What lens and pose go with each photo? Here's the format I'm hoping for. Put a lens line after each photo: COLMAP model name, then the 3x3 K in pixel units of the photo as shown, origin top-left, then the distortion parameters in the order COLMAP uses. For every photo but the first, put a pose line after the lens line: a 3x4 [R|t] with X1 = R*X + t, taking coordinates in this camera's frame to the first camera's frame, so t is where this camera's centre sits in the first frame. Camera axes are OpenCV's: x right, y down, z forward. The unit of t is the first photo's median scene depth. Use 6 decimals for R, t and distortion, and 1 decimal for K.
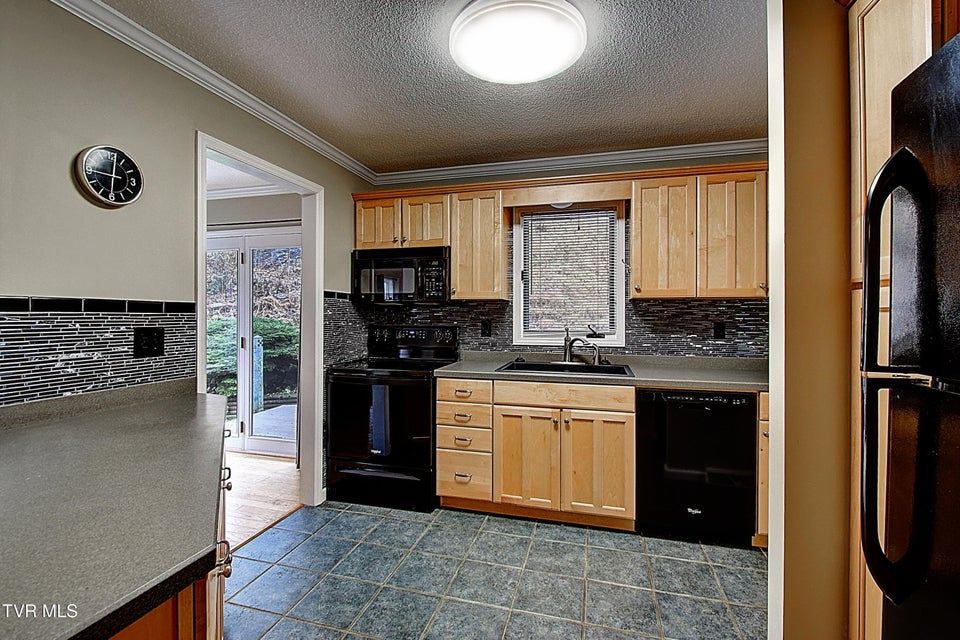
lens RADIAL K [[430.1, 0, 478.0], [0, 430.1, 313.2], [0, 0, 1]] dist [0.000173, -0.005491]
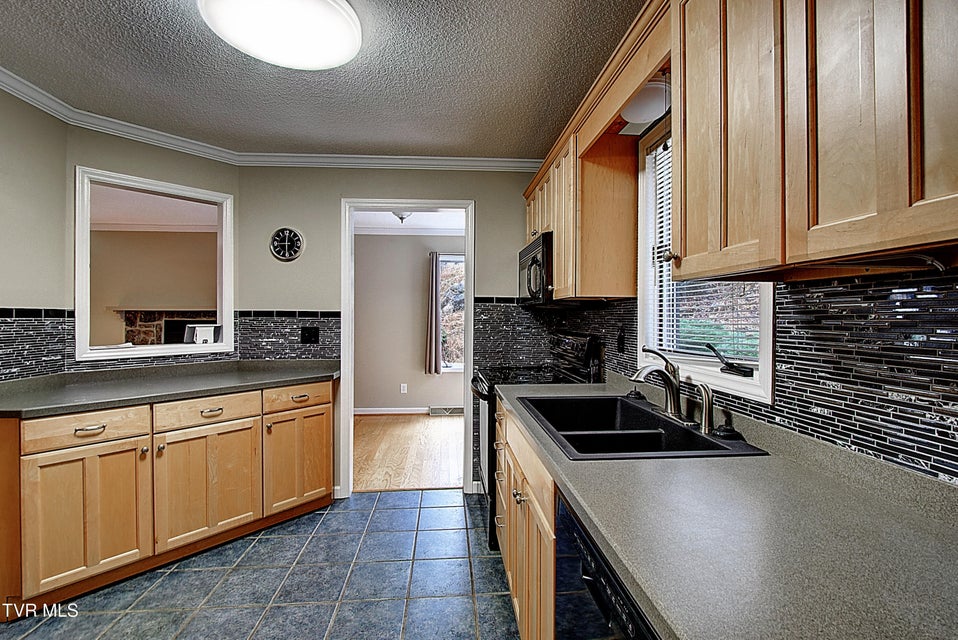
lens RADIAL K [[427.1, 0, 477.7], [0, 427.1, 316.4], [0, 0, 1]] dist [-0.003230, -0.000848]
pose [[0.341414, -0.001324, -0.939912, 0.690093], [0.001739, 0.999998, -0.000777, -0.002884], [0.939911, -0.001369, 0.341416, 0.689226]]
